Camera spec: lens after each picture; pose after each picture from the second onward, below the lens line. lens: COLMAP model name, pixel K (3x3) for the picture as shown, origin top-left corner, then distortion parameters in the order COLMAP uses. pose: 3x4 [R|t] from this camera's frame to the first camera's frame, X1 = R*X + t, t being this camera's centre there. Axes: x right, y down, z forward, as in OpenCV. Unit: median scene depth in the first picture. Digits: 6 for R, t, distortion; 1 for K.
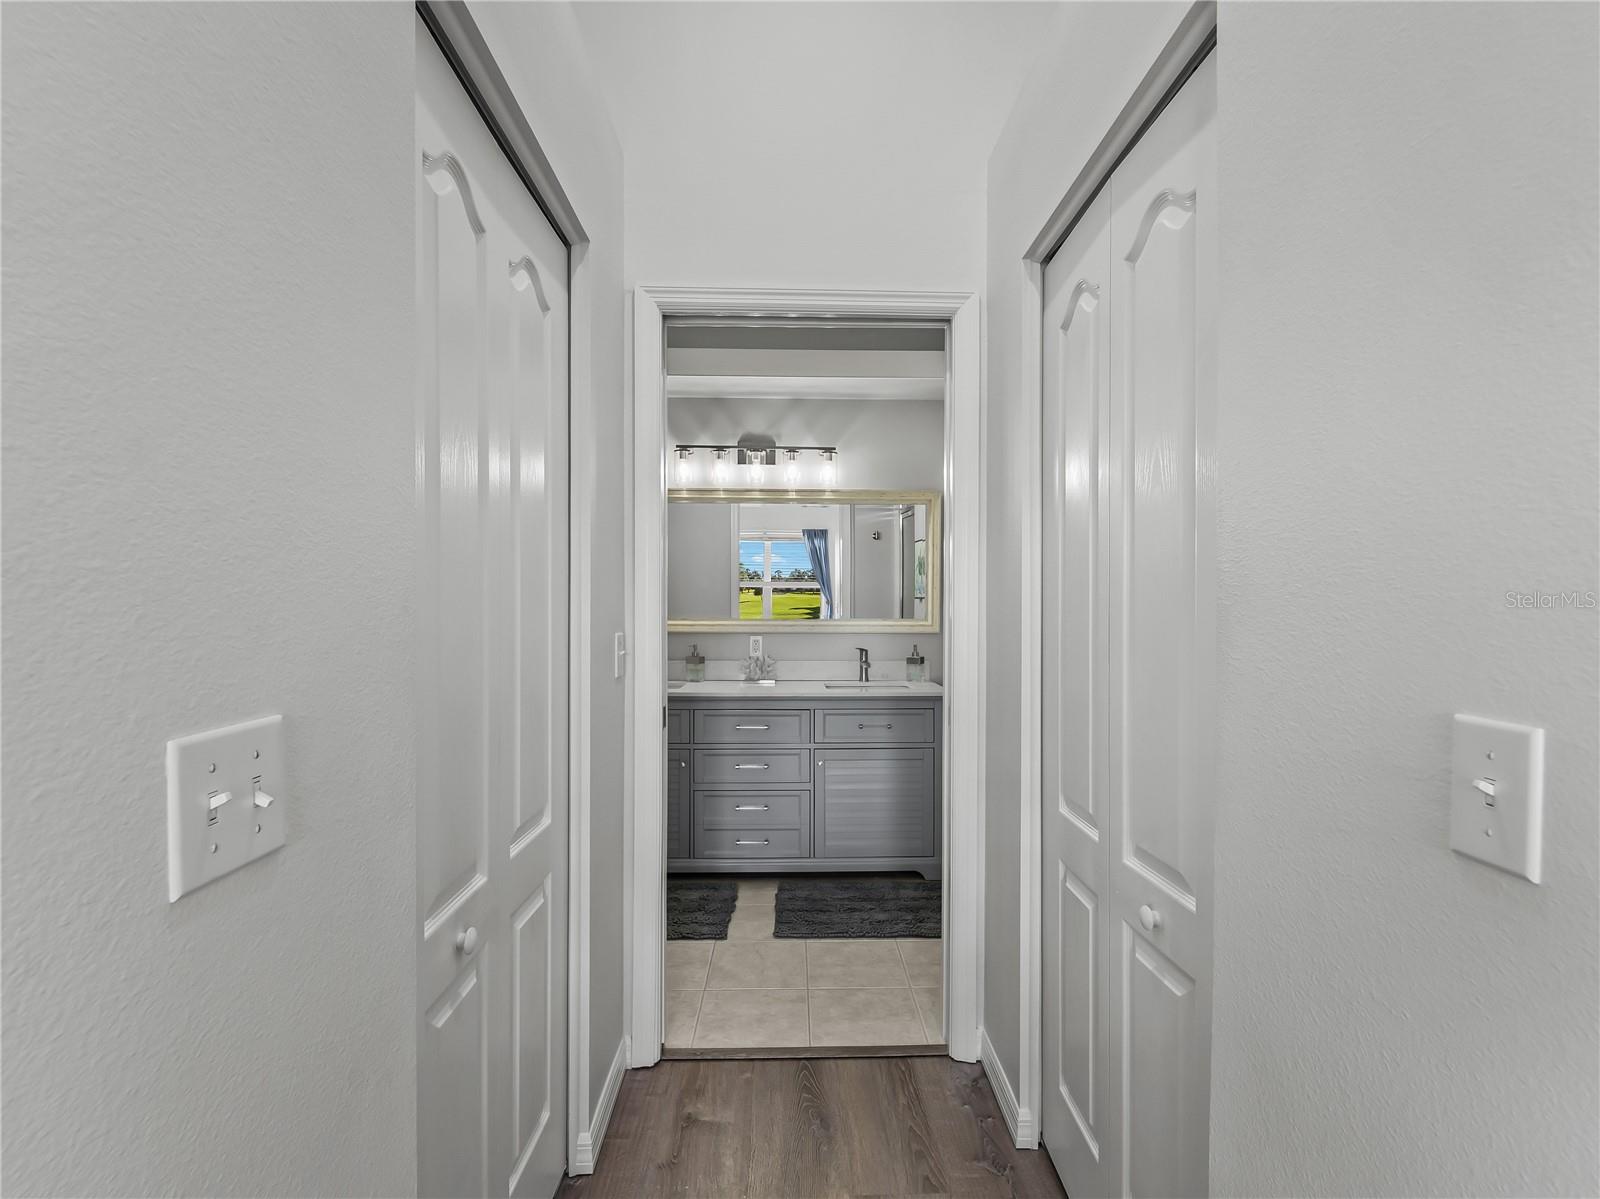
lens RADIAL K [[736.1, 0, 804.6], [0, 736.1, 601.1], [0, 0, 1]] dist [0.000972, -0.002135]
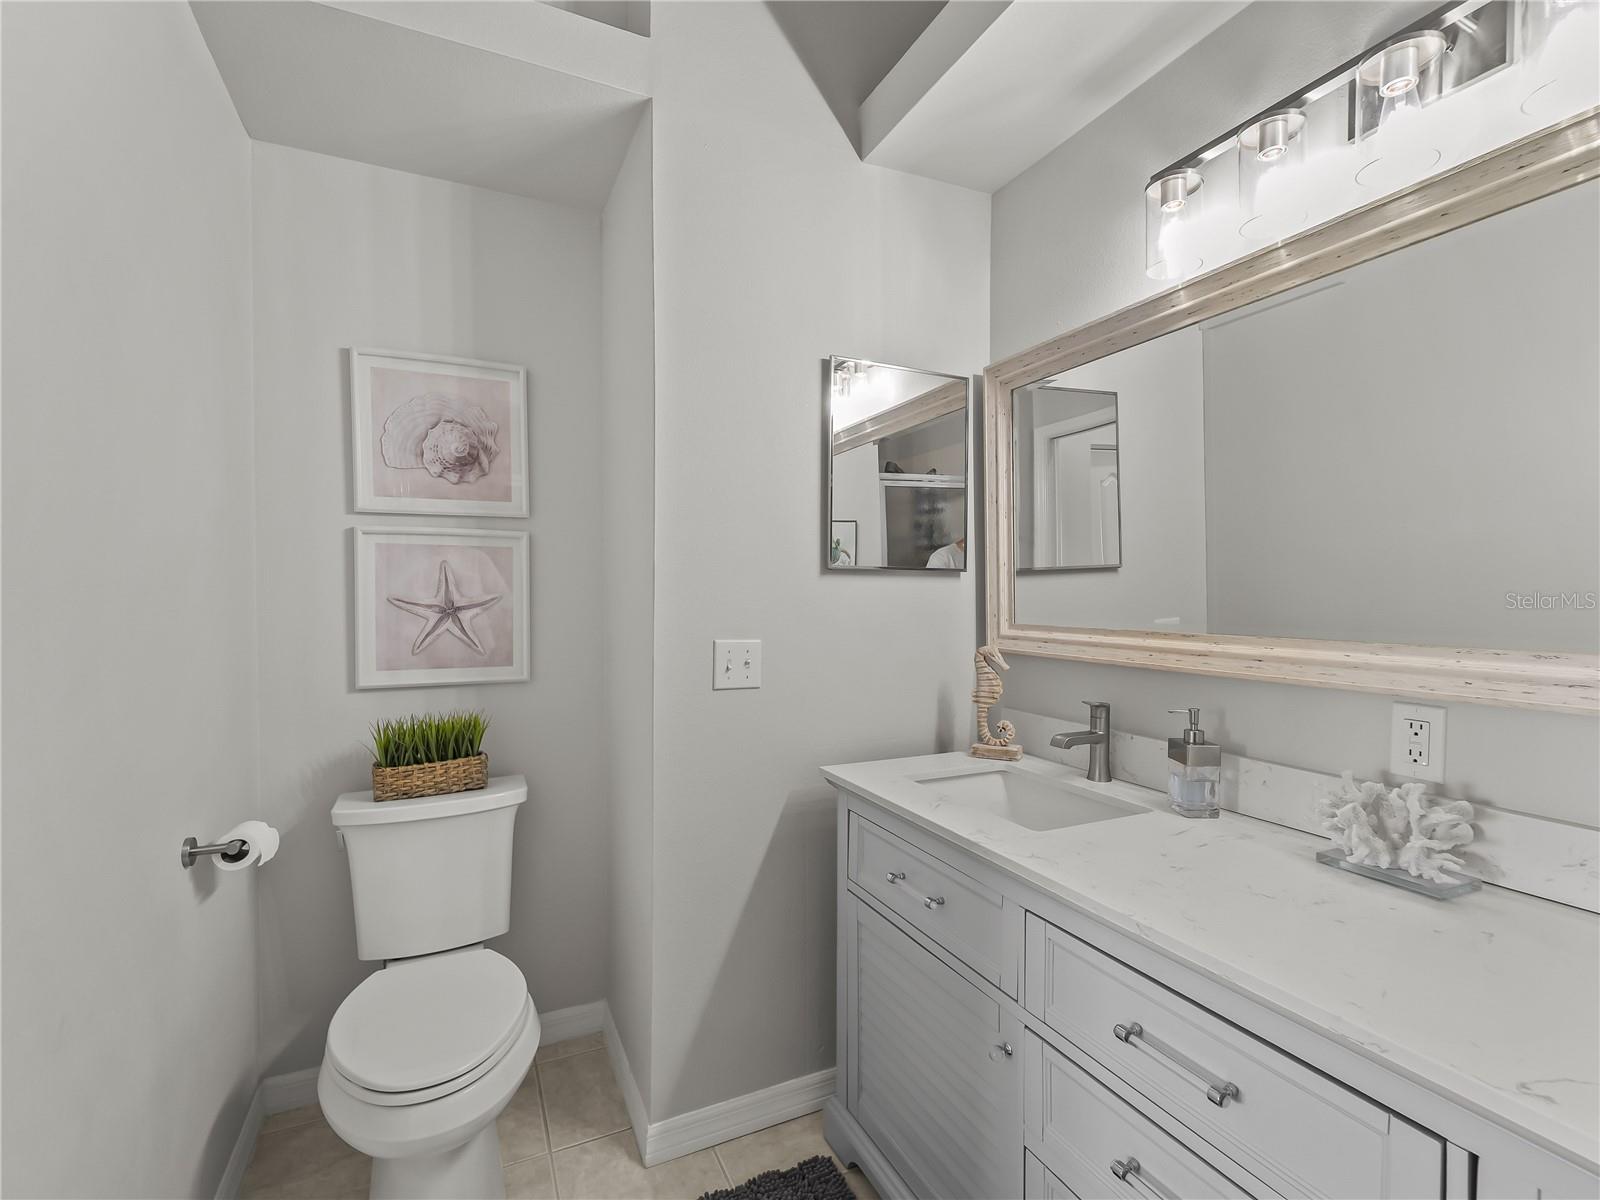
lens RADIAL K [[736.1, 0, 804.6], [0, 736.1, 601.6], [0, 0, 1]] dist [0.000972, -0.002135]
pose [[0.403792, 0.007305, -0.914822, 0.101716], [0.007736, 0.999905, 0.011400, 0.001138], [0.914818, -0.011681, 0.403697, 0.675231]]
